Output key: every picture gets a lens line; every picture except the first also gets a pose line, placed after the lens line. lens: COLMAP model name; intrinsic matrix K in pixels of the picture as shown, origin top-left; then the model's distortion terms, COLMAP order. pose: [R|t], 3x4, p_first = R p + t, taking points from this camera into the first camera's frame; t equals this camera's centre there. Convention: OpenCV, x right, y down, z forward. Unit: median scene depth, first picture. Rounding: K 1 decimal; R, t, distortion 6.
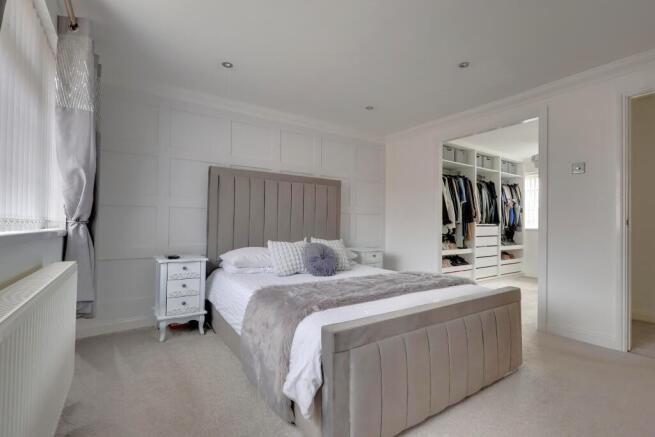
lens RADIAL K [[302.4, 0, 328.5], [0, 302.4, 216.6], [0, 0, 1]] dist [0.004572, -0.000393]
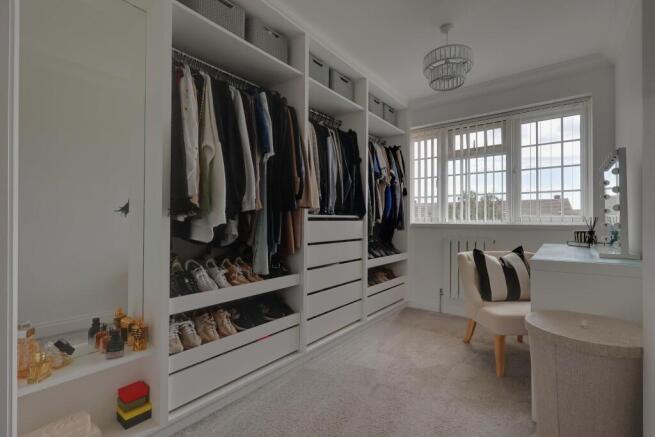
lens RADIAL K [[302.4, 0, 329.8], [0, 302.4, 219.7], [0, 0, 1]] dist [0.004572, -0.000393]
pose [[0.951693, -0.004532, 0.307019, 0.357825], [-0.001585, 0.999805, 0.019669, 0.021442], [-0.307048, -0.019205, 0.951500, 0.547347]]
